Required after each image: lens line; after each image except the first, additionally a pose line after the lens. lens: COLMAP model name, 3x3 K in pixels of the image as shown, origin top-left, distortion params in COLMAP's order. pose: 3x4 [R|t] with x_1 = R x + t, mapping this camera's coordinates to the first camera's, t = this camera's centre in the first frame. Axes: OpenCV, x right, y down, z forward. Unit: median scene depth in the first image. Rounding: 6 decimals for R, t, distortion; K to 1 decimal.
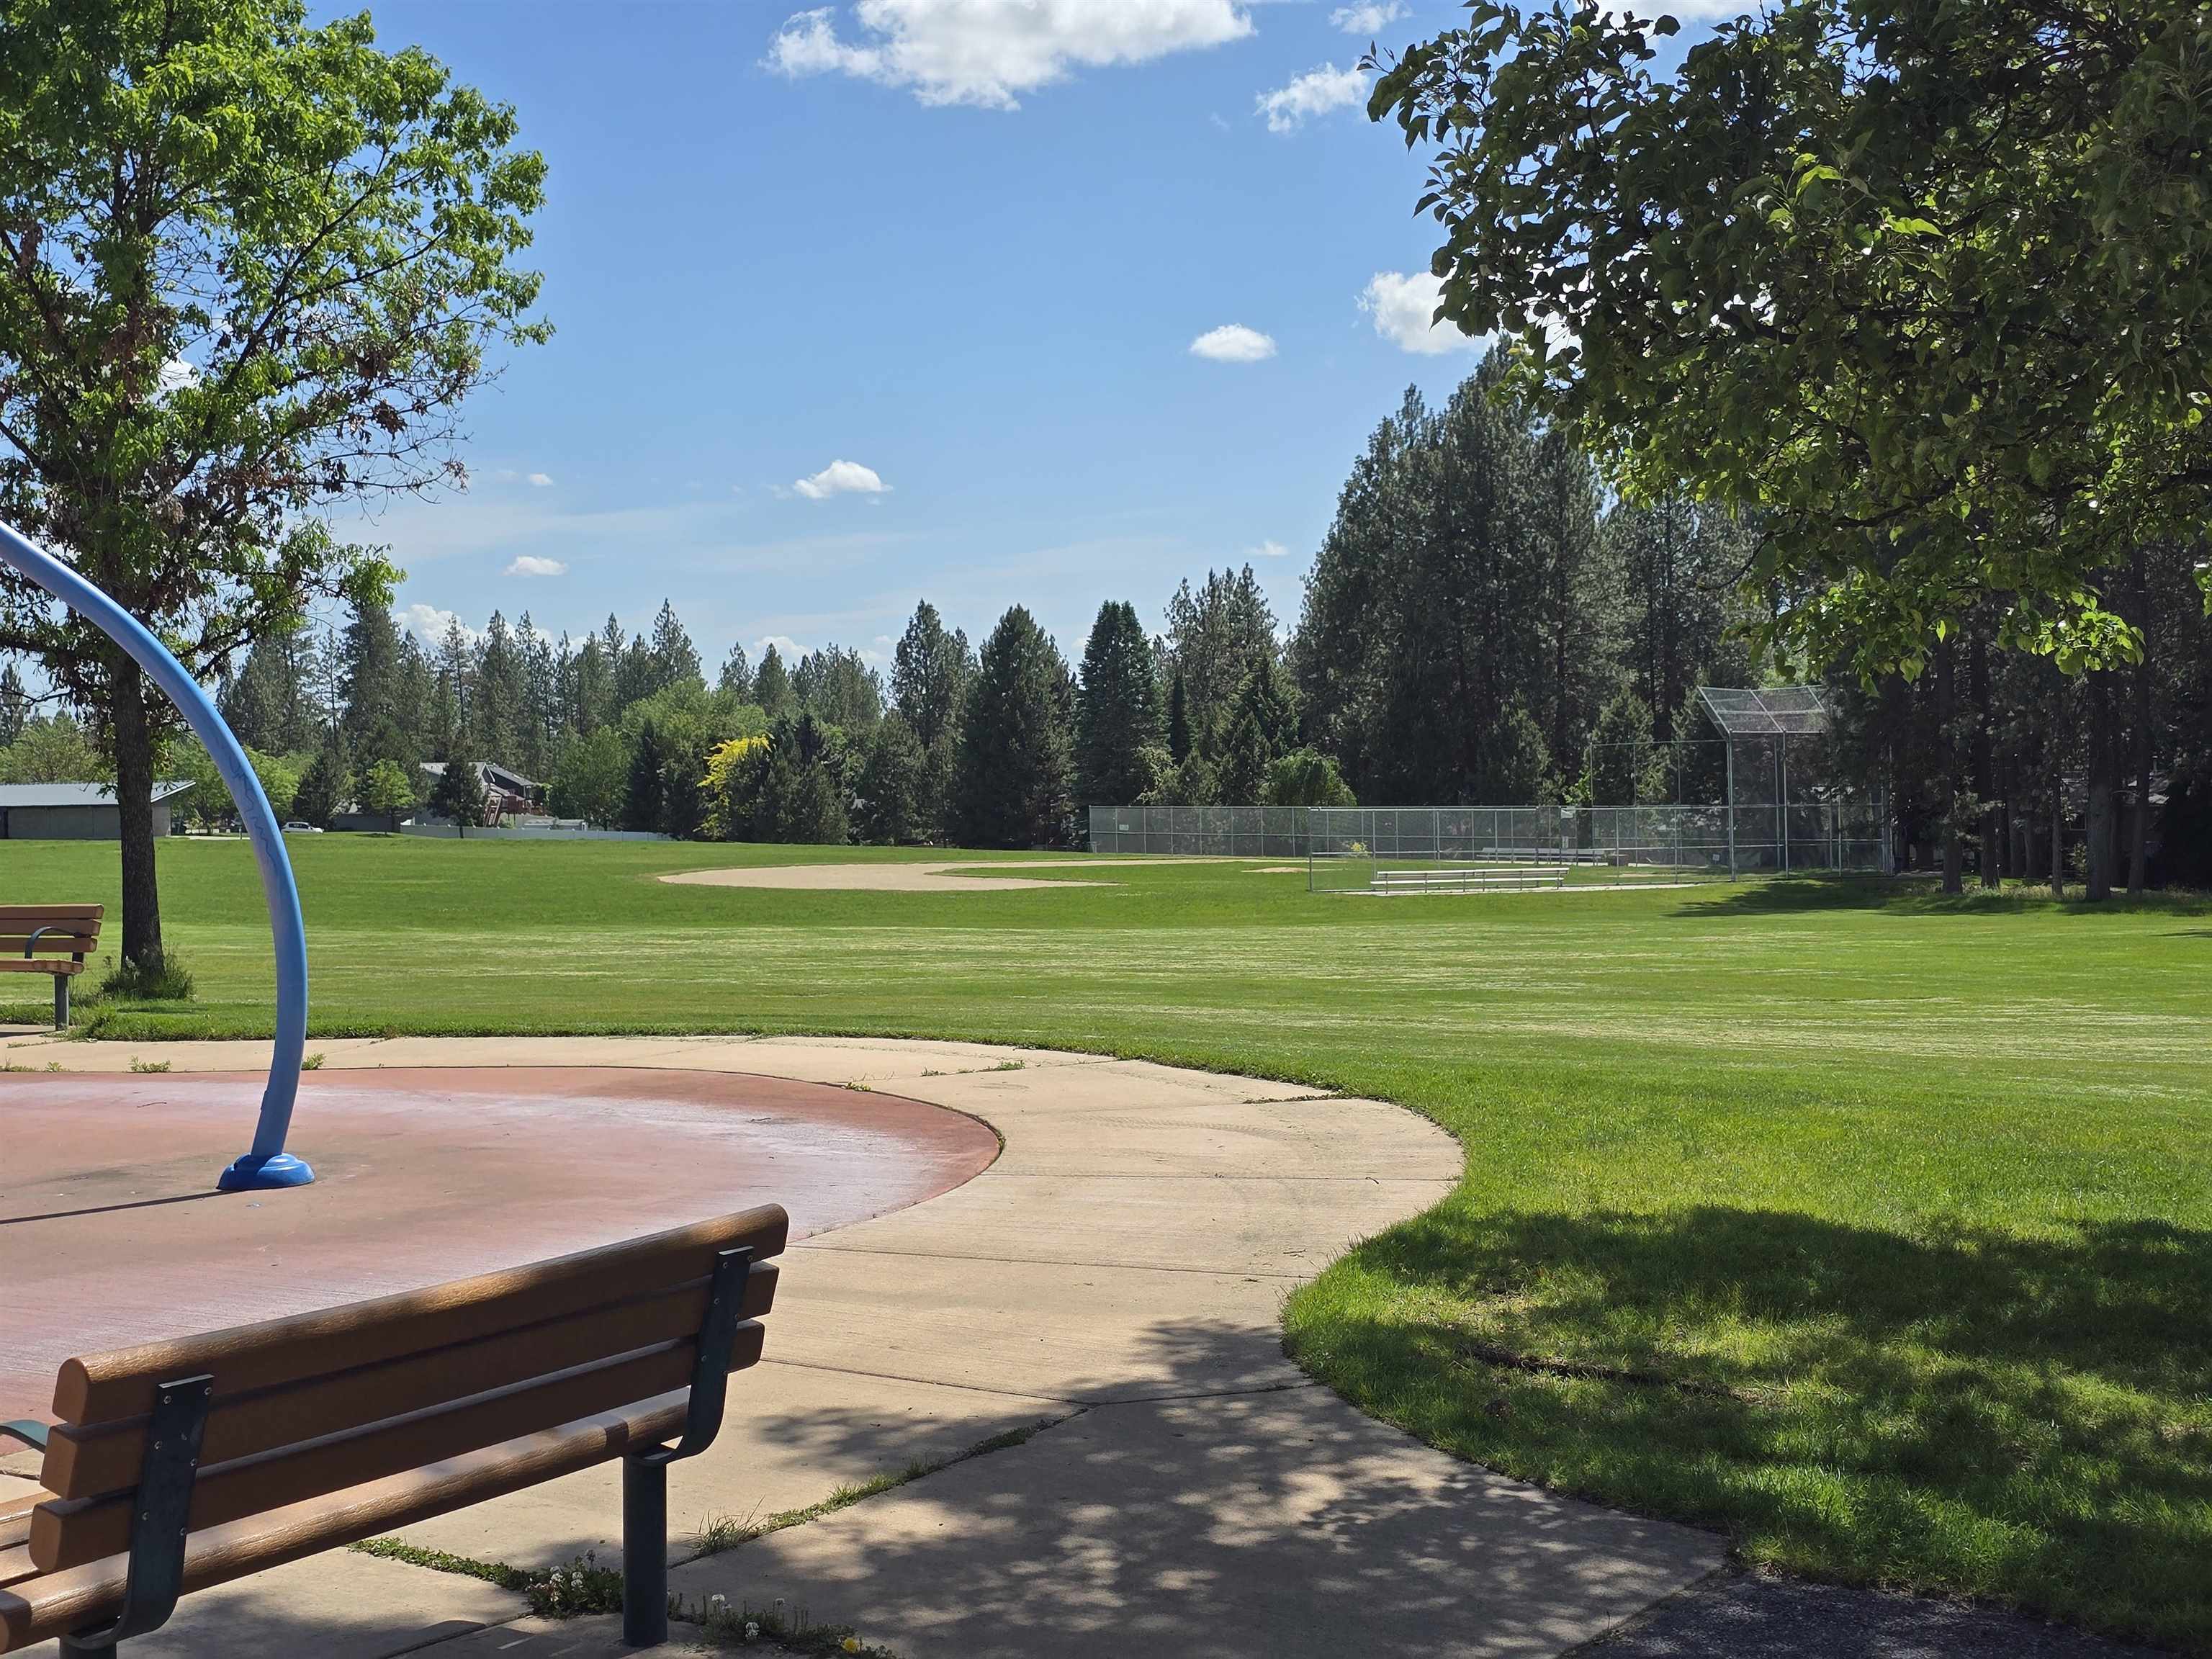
lens RADIAL K [[2939.2, 0, 1018.9], [0, 2939.2, 842.5], [0, 0, 1]] dist [0.049261, 0.000000]
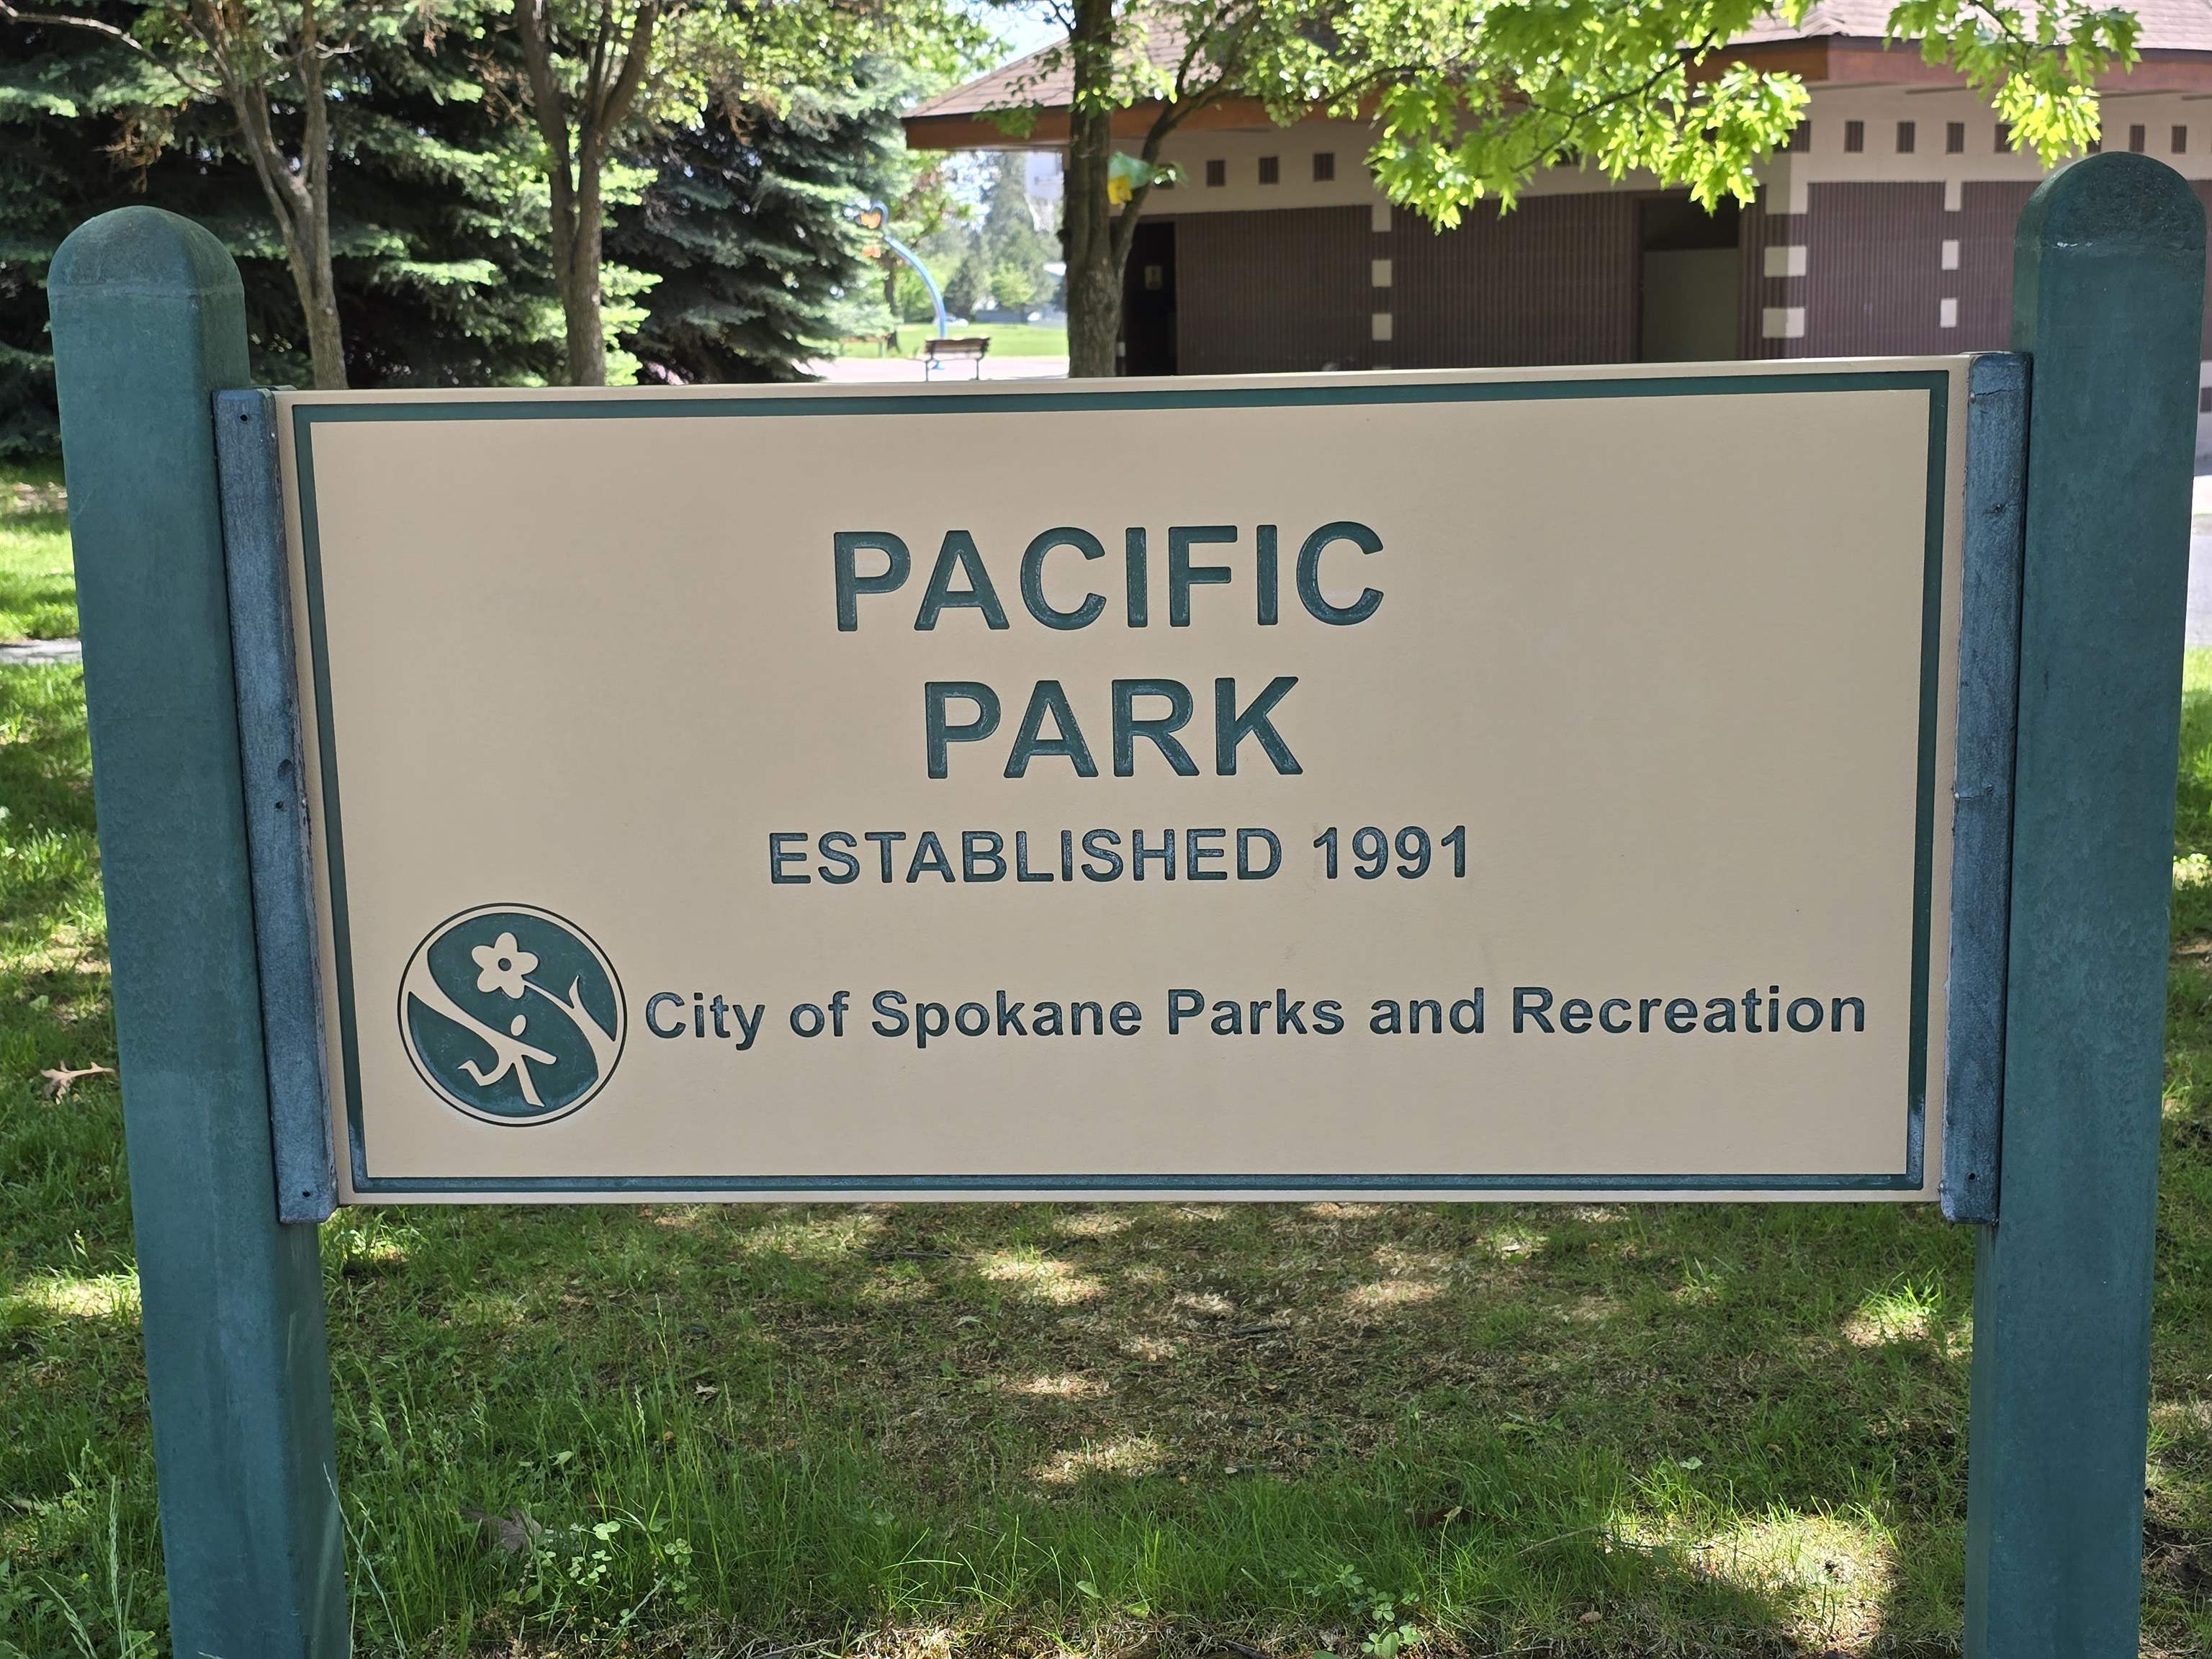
lens RADIAL K [[2939.2, 0, 1107.4], [0, 2939.2, 833.6], [0, 0, 1]] dist [0.049261, 0.000000]
pose [[0.982675, 0.018432, -0.184420, 0.041935], [0.012448, 0.986232, 0.164896, 0.003553], [0.184920, -0.164335, 0.968916, -0.172450]]
